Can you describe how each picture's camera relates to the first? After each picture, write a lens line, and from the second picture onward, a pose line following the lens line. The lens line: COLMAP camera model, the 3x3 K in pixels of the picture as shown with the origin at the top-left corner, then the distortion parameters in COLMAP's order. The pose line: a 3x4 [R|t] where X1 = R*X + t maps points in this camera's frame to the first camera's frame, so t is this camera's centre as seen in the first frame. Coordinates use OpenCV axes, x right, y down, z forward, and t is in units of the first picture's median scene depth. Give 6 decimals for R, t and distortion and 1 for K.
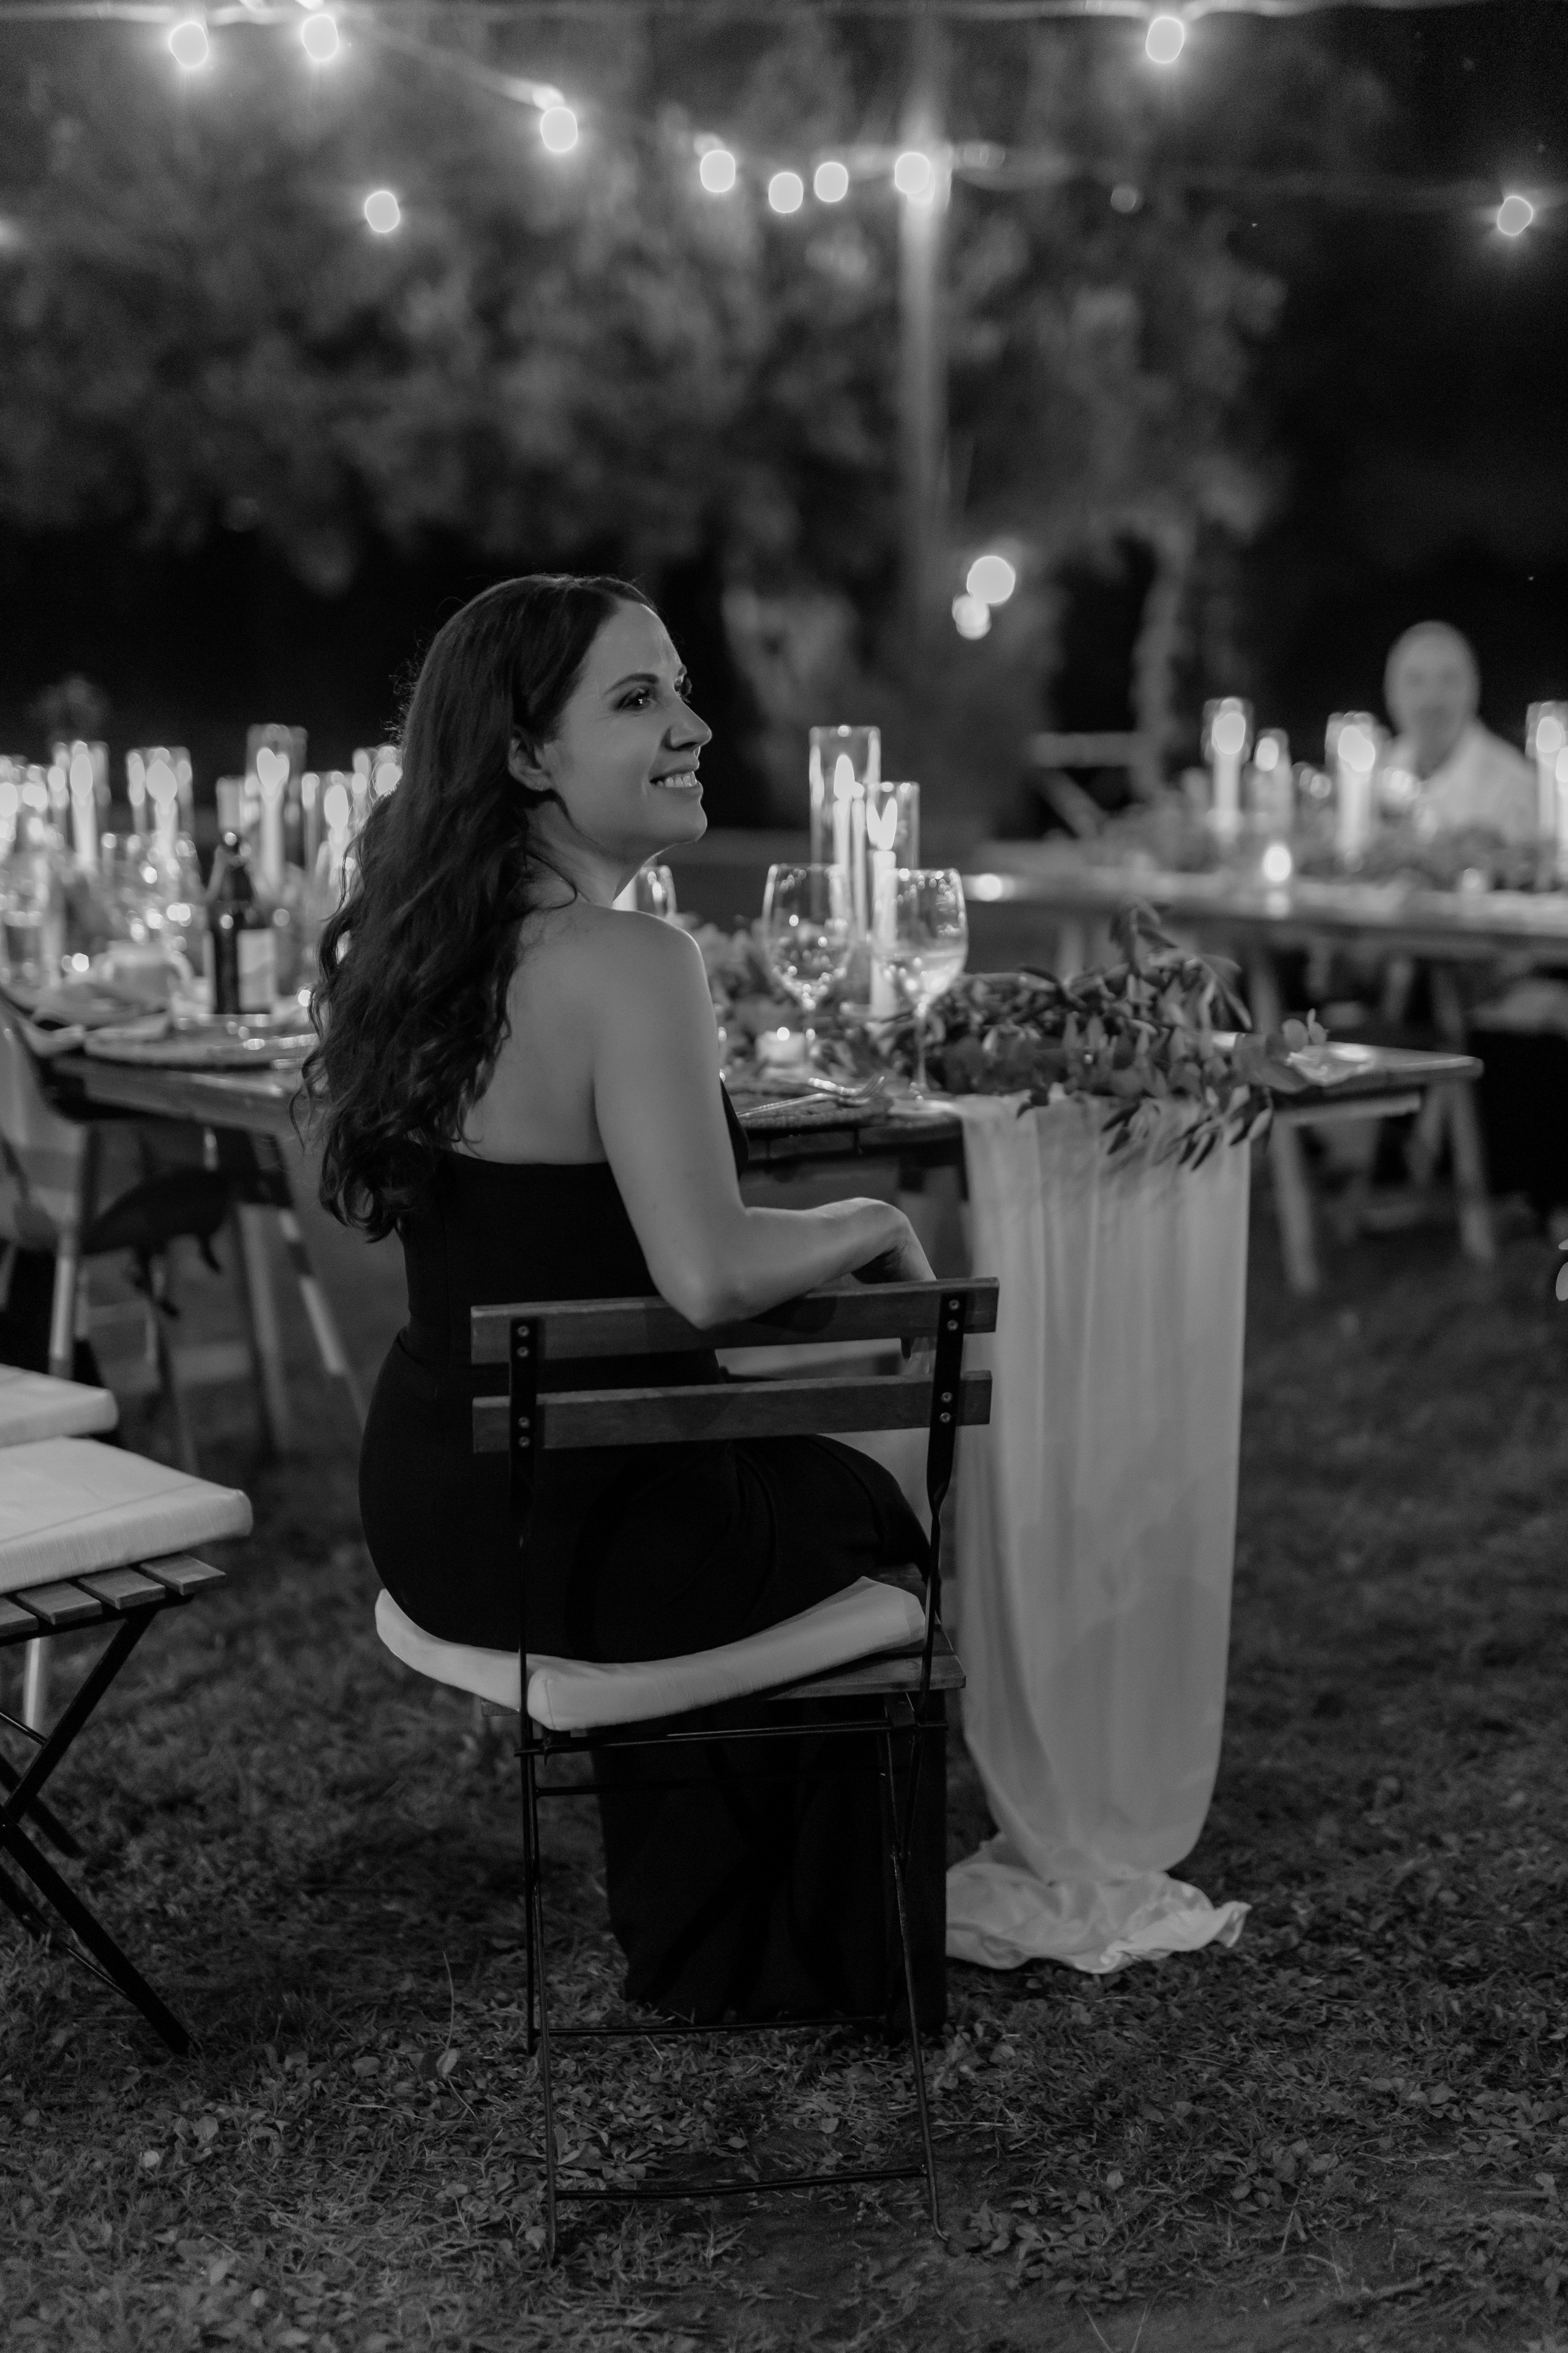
lens RADIAL K [[3271.2, 0, 784.0], [0, 3271.2, 1176.5], [0, 0, 1]] dist [-0.013035, 0.085154]
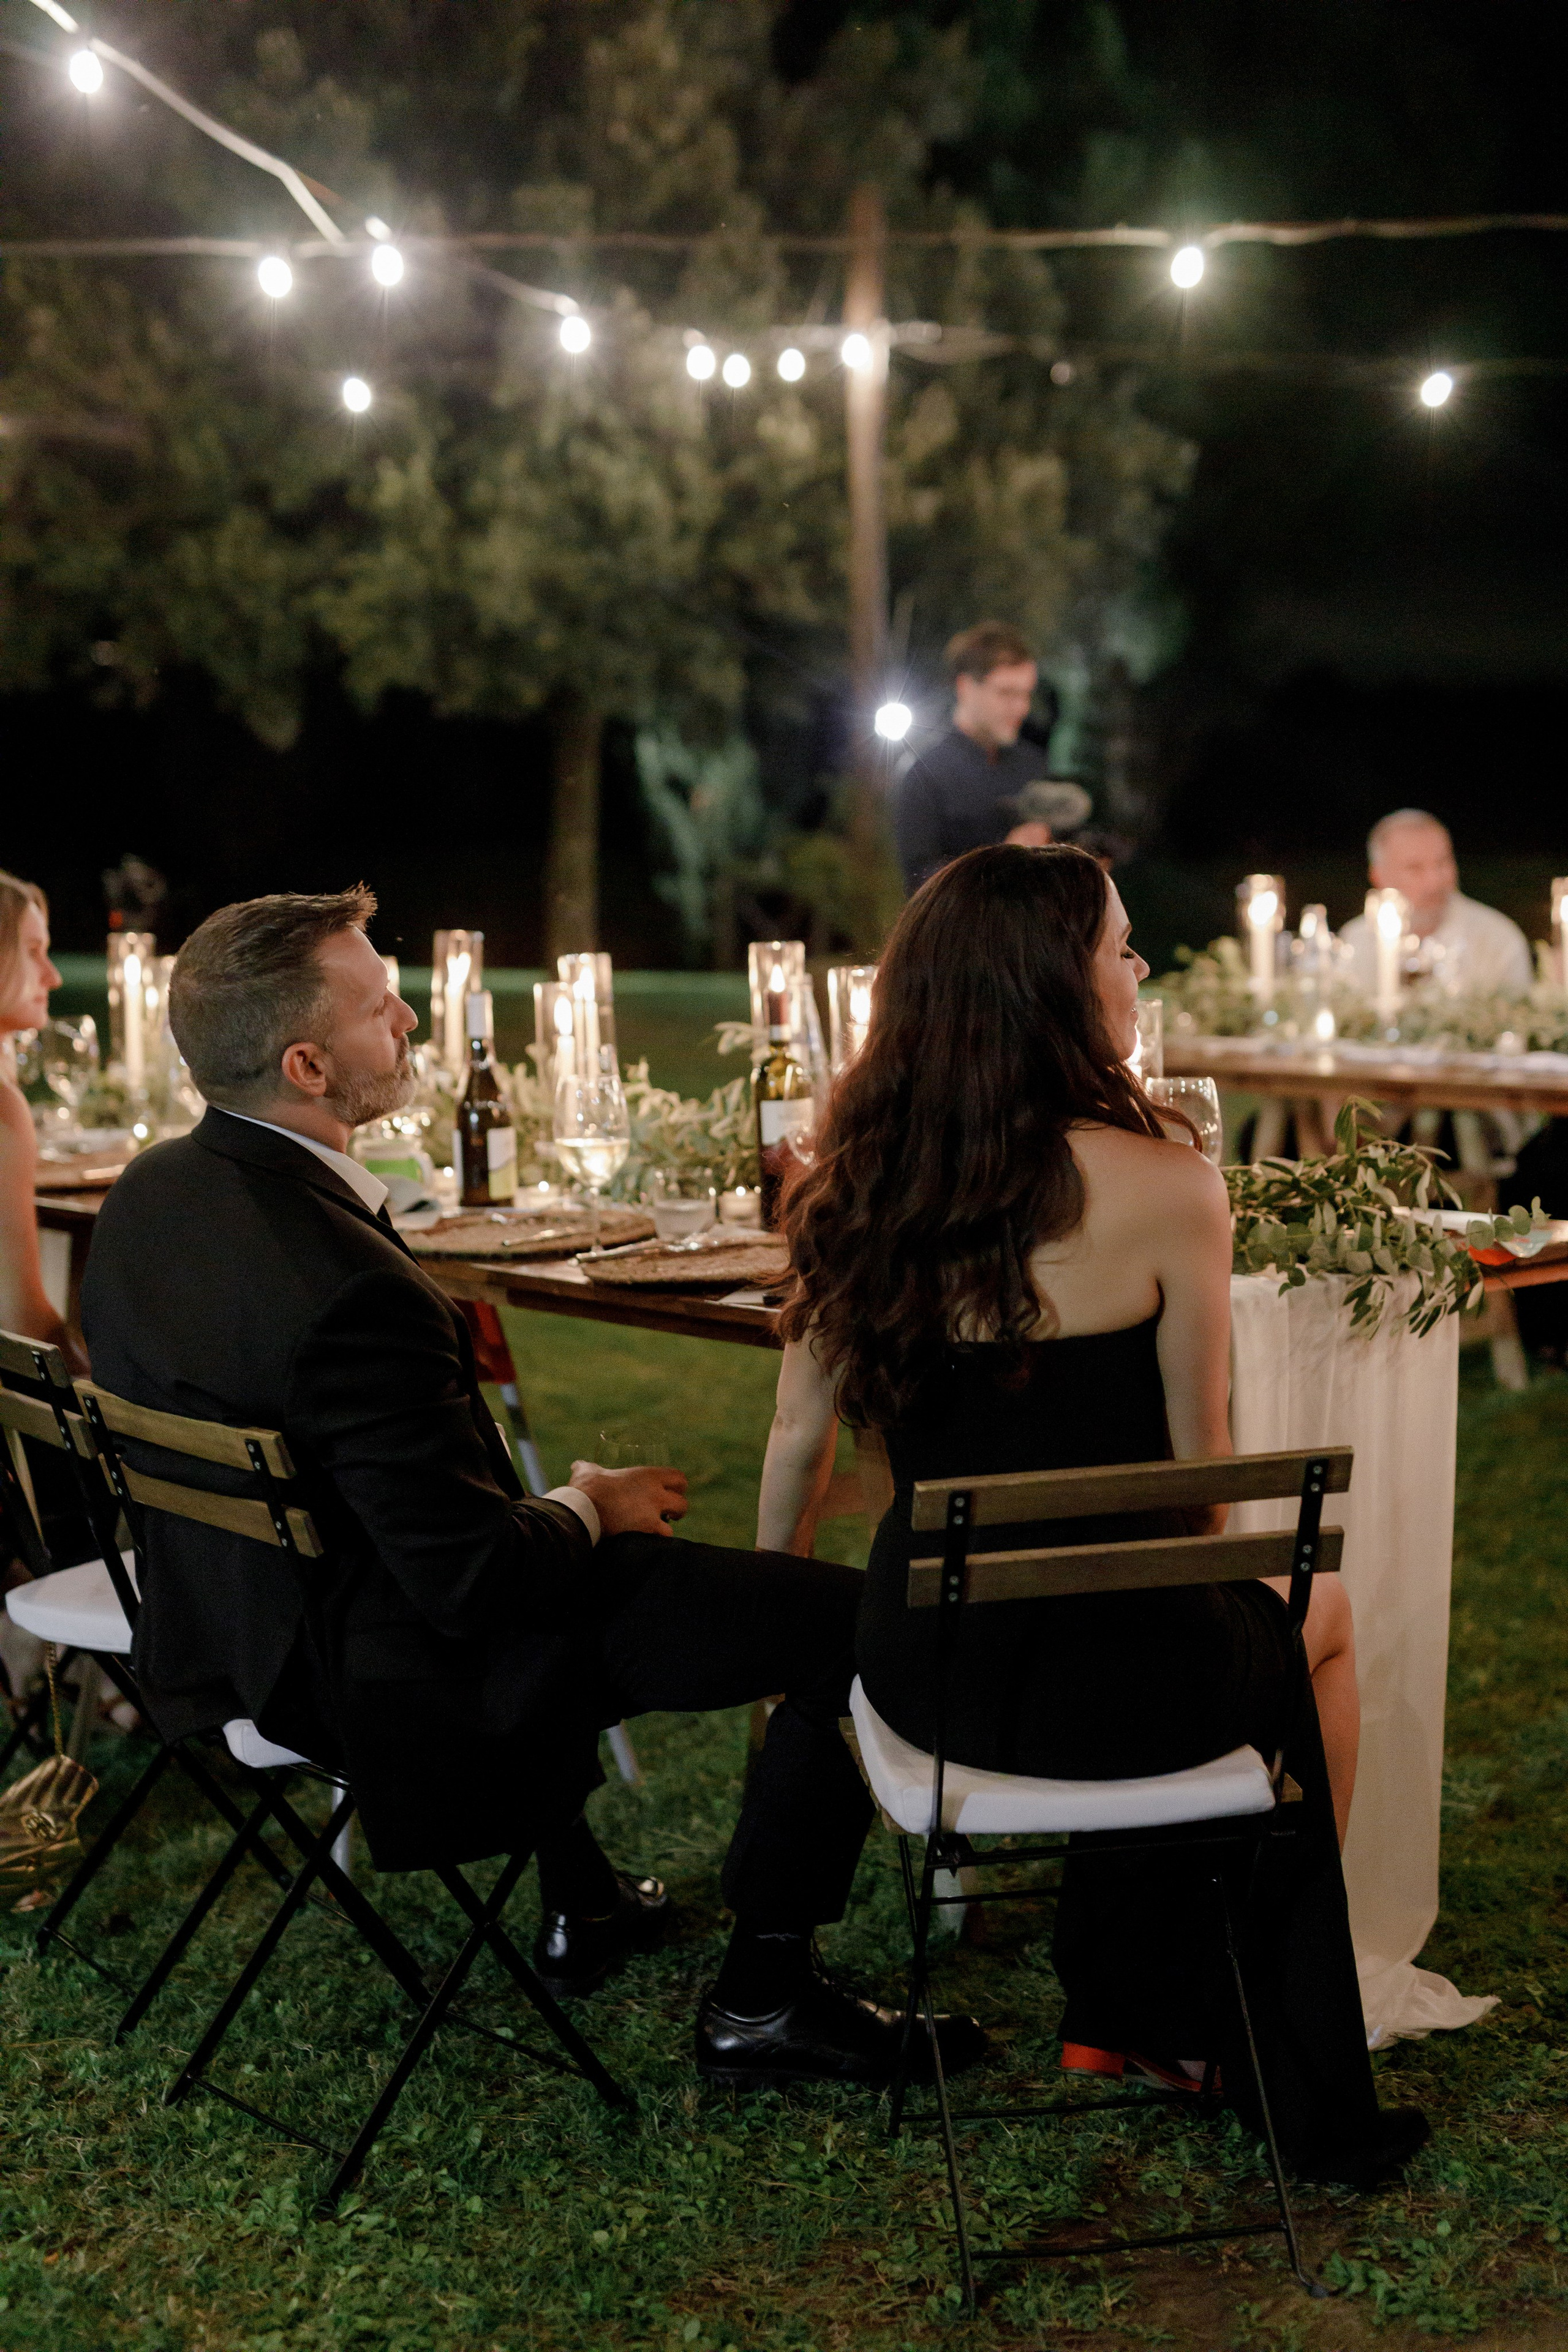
lens RADIAL K [[3236.9, 0, 783.1], [0, 3236.9, 1179.6], [0, 0, 1]] dist [-0.000648, 0.046073]
pose [[0.999093, -0.018958, 0.038136, -0.153884], [0.020349, 0.999129, -0.036440, -0.022446], [-0.037412, 0.037183, 0.998608, -0.129786]]
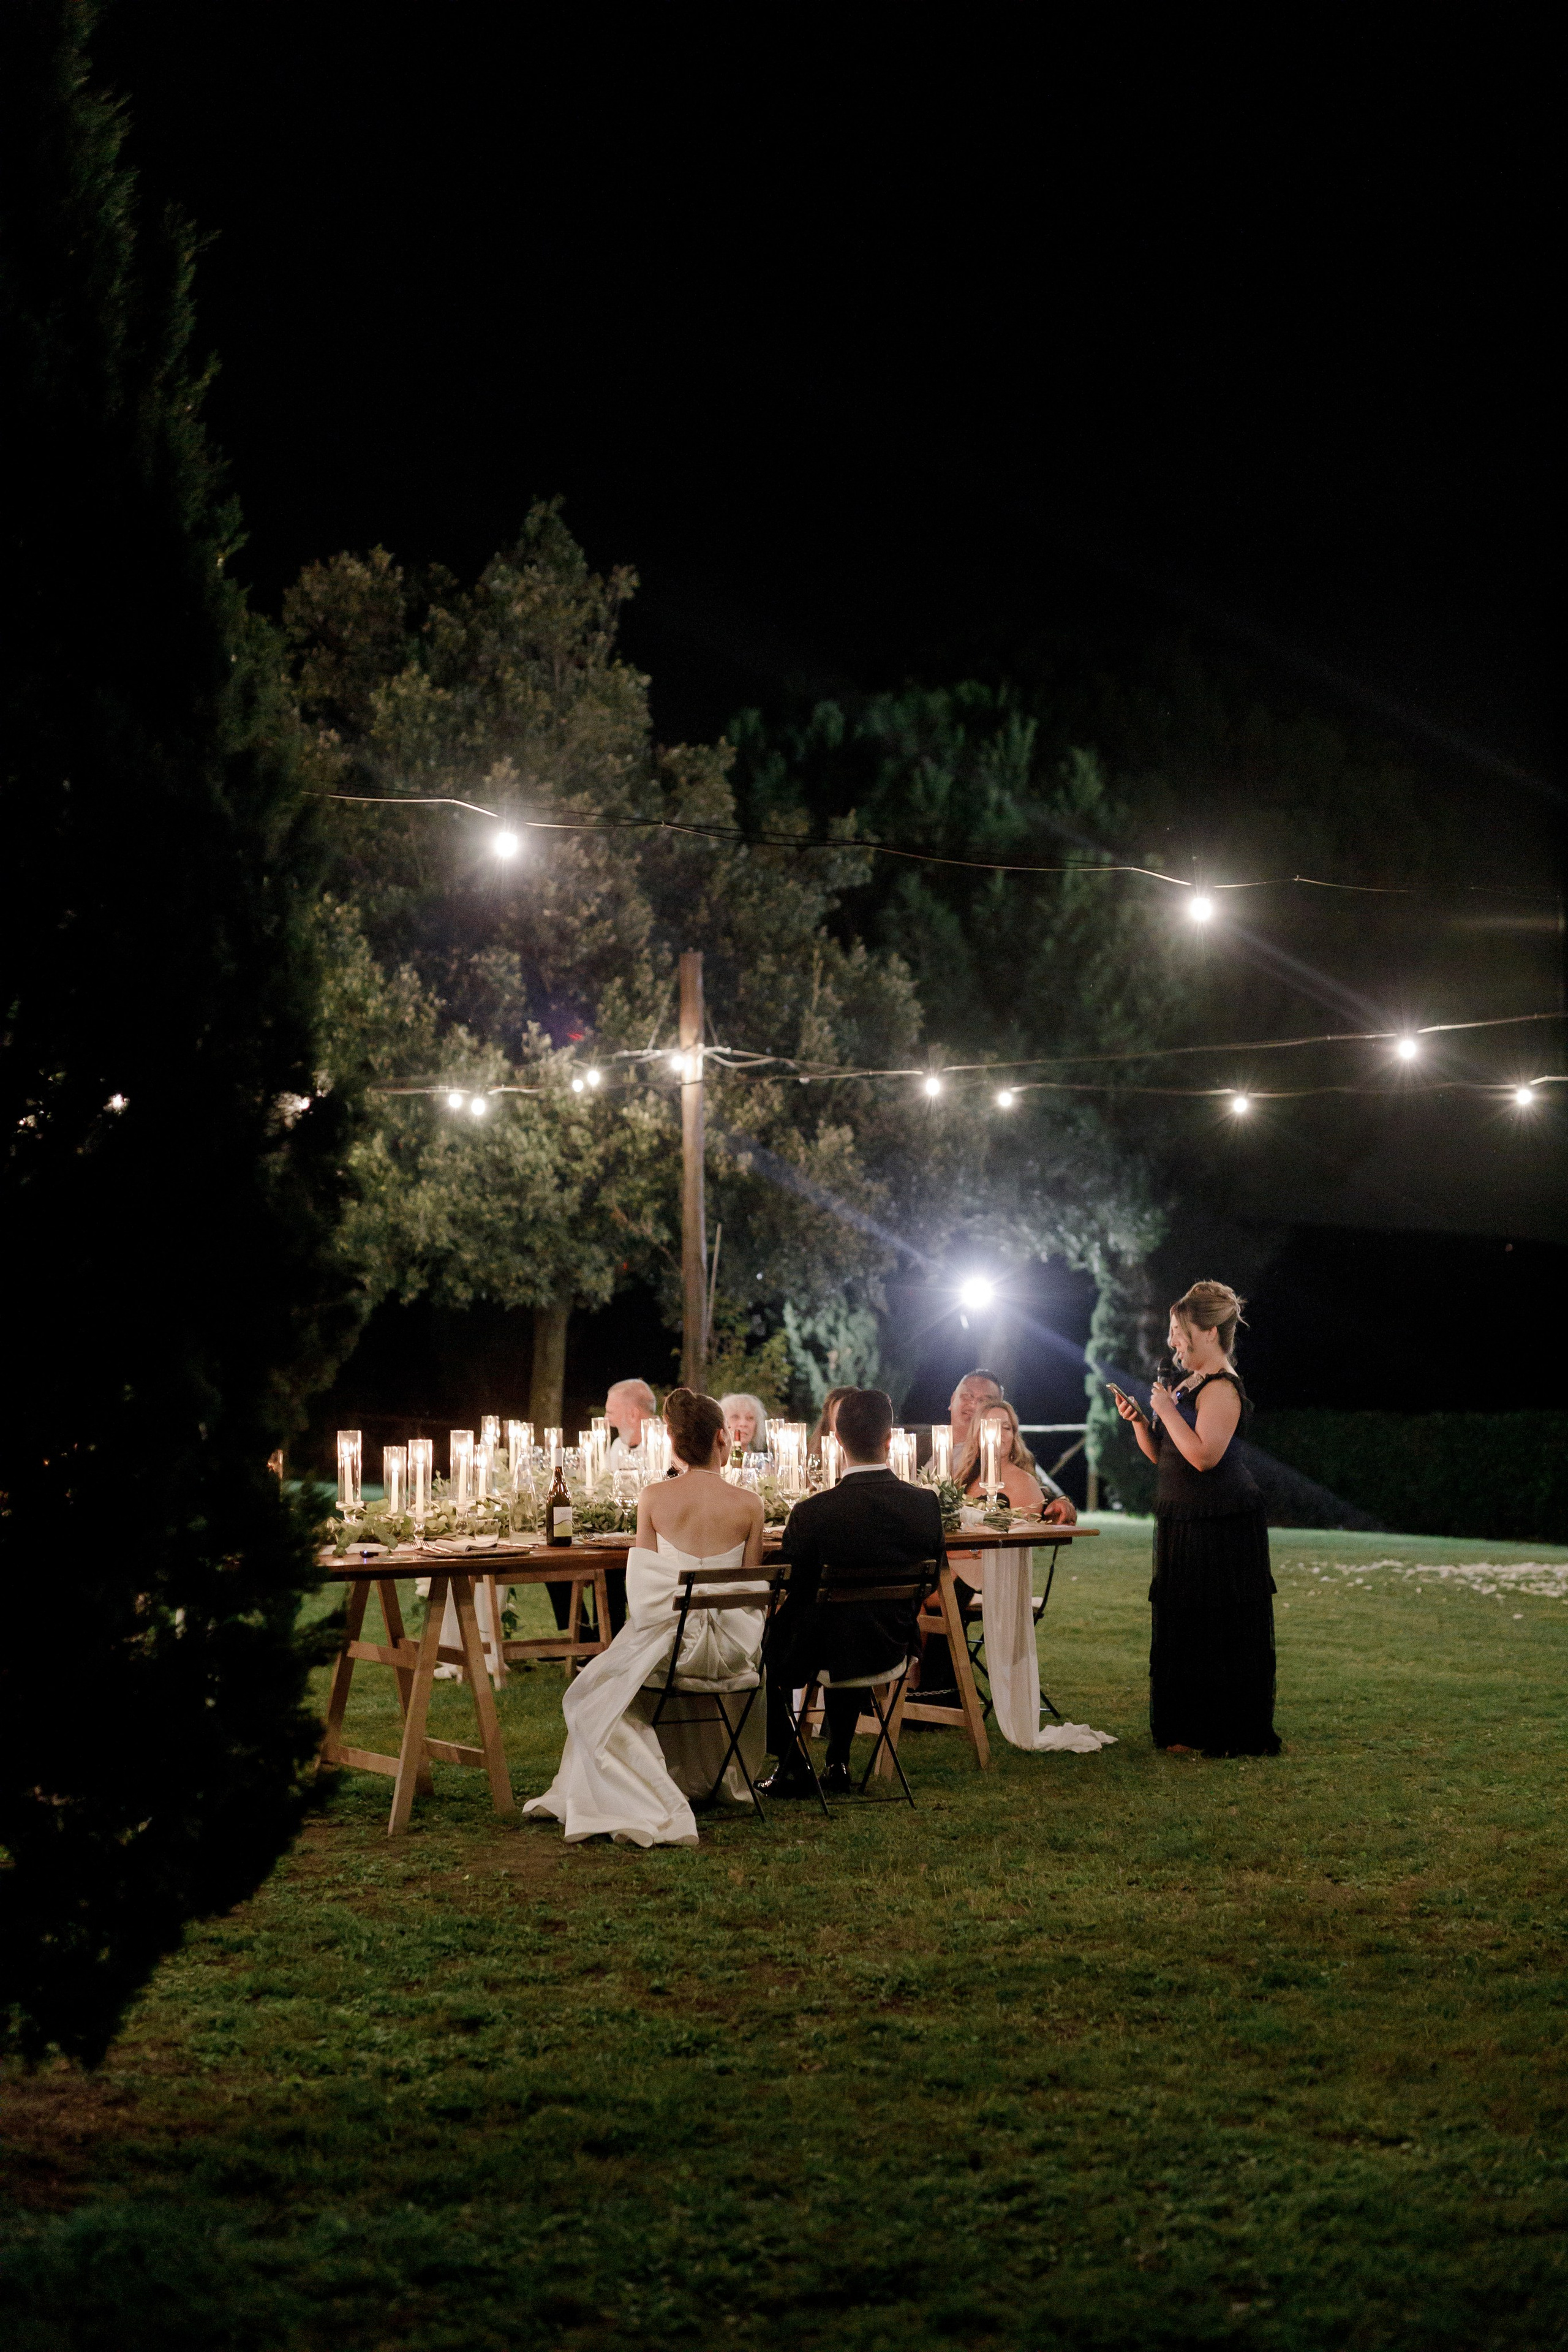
lens RADIAL K [[3236.9, 0, 783.1], [0, 3236.9, 1179.6], [0, 0, 1]] dist [-0.000648, 0.046073]
pose [[0.994906, -0.009628, -0.100349, 1.302534], [-0.011124, 0.978864, -0.204209, 0.317744], [0.100194, 0.204285, 0.973770, -2.543814]]
